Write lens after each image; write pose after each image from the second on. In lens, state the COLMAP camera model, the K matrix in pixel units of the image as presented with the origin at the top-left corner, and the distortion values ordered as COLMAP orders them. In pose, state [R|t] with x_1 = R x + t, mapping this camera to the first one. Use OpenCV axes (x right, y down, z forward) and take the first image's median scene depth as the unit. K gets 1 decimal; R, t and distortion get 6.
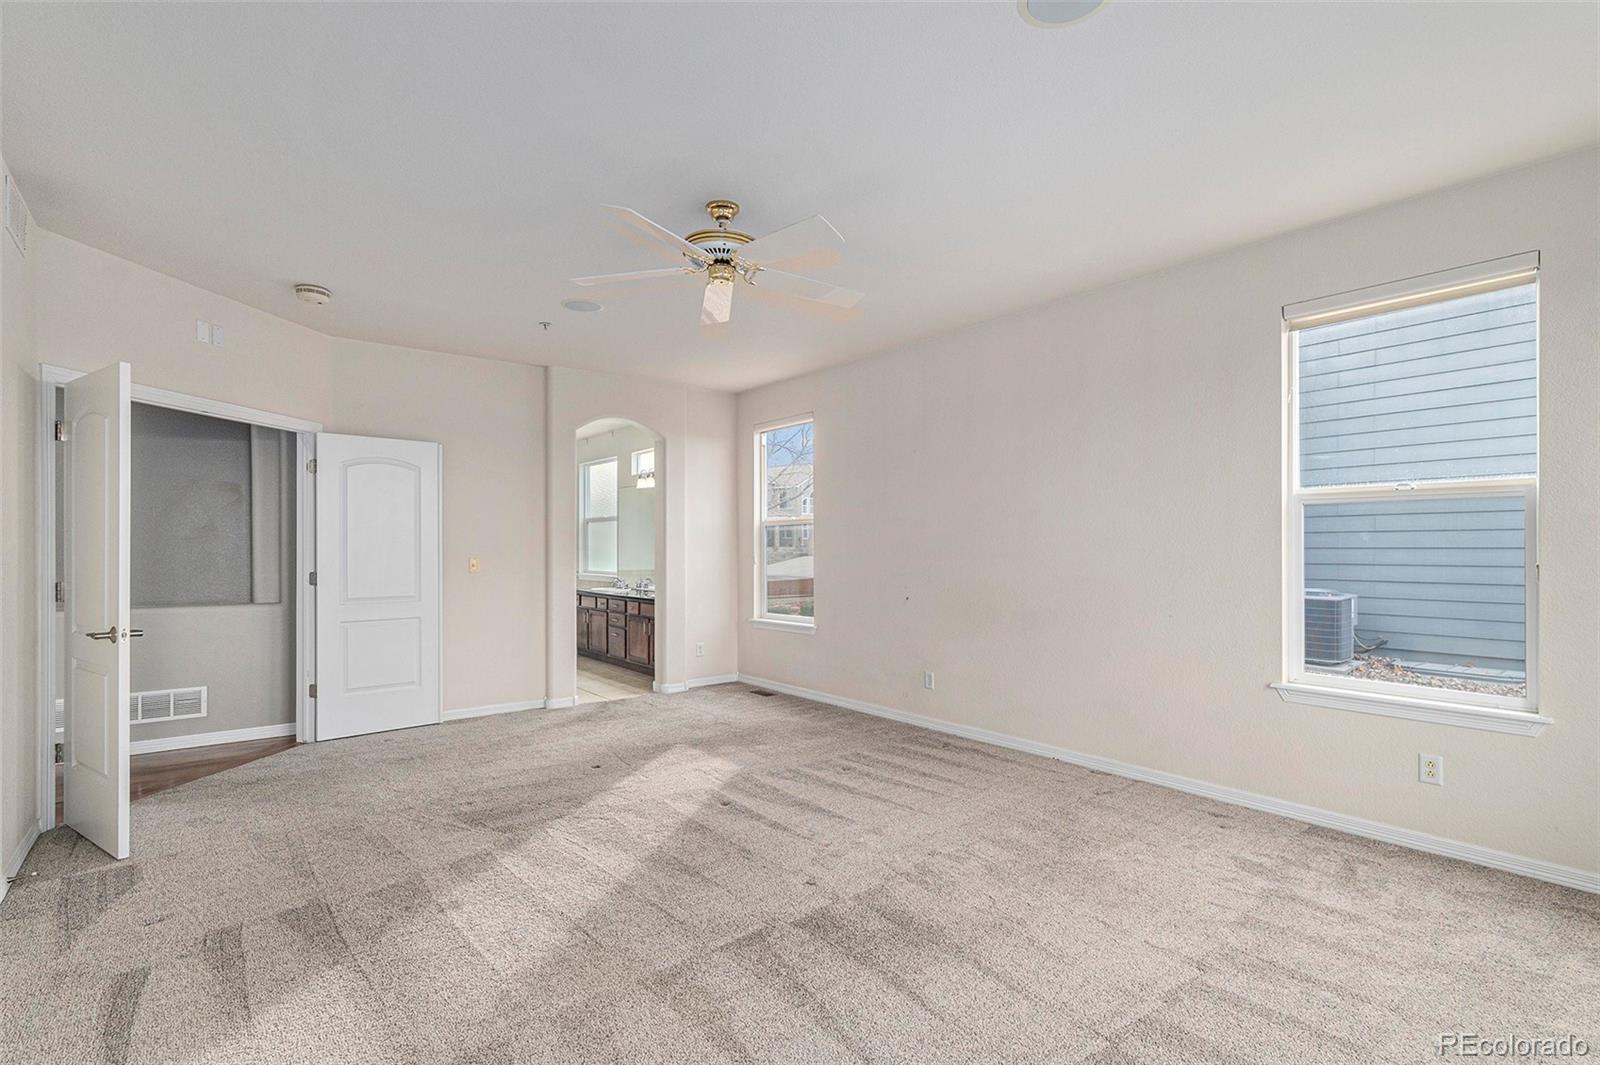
lens RADIAL K [[759.2, 0, 812.7], [0, 759.2, 543.3], [0, 0, 1]] dist [0.006806, -0.001132]
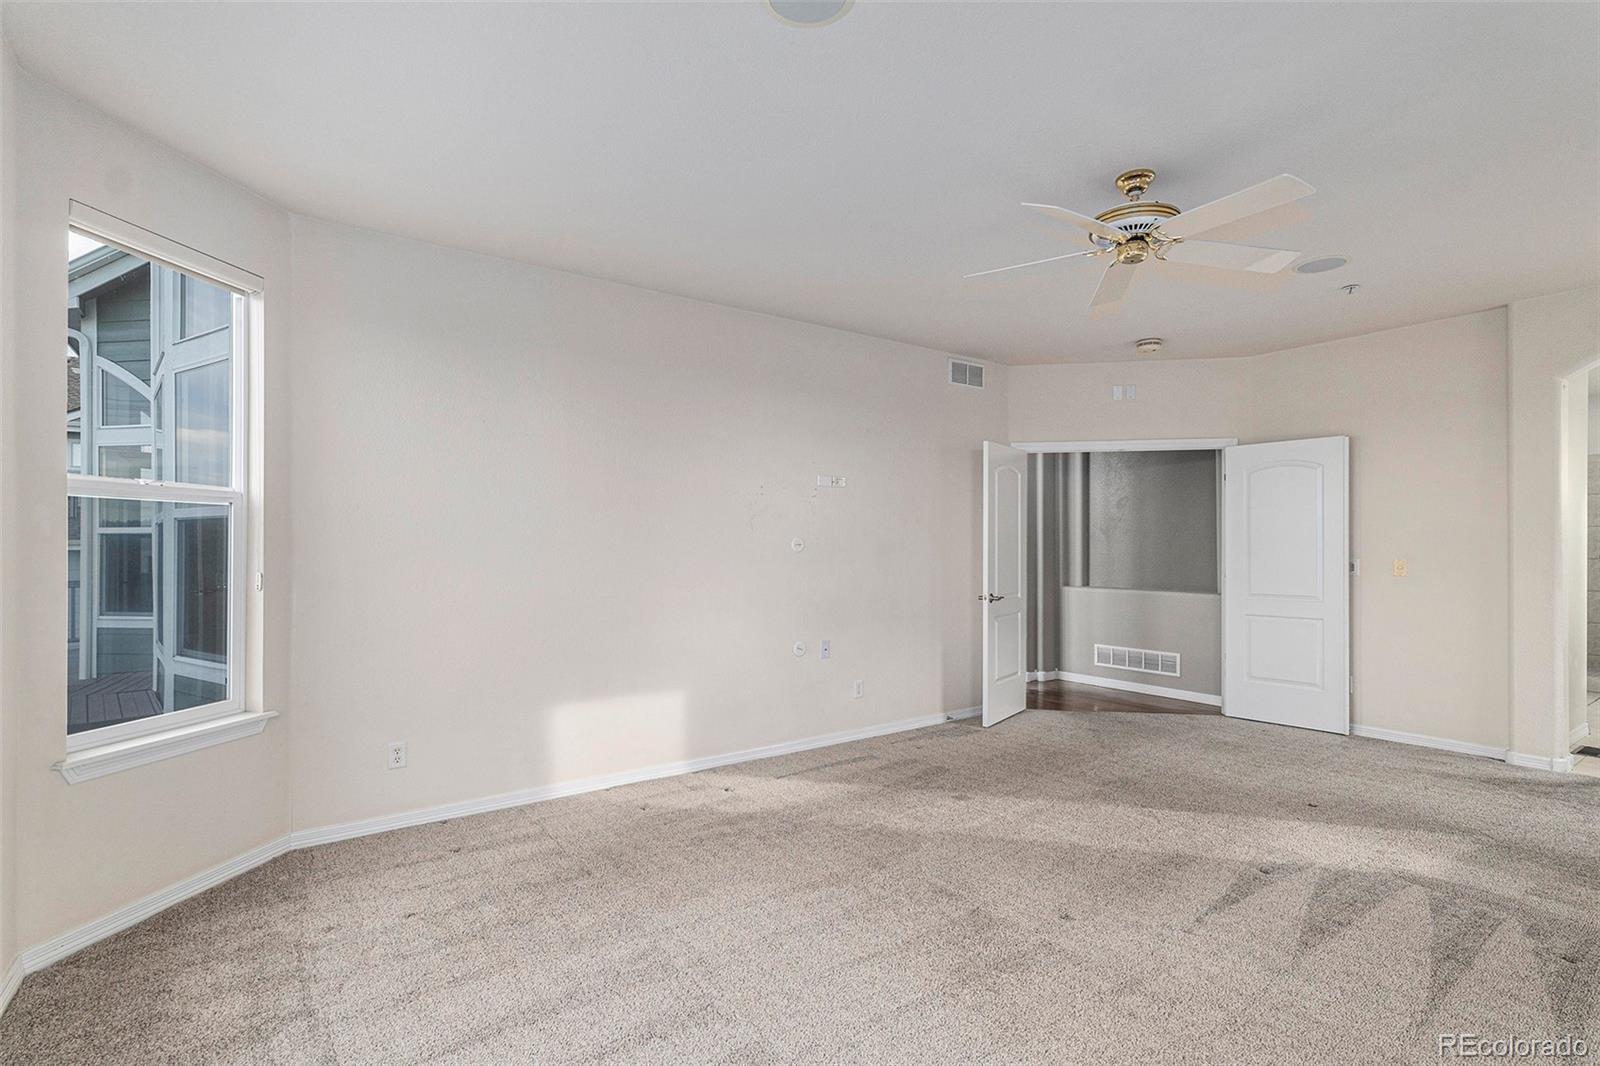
lens RADIAL K [[759.2, 0, 800.4], [0, 759.2, 544.0], [0, 0, 1]] dist [0.006806, -0.001132]
pose [[-0.044111, -0.002977, -0.999022, 0.565234], [0.008005, 0.999962, -0.003333, -0.000387], [0.998995, -0.008144, -0.044085, 0.442645]]
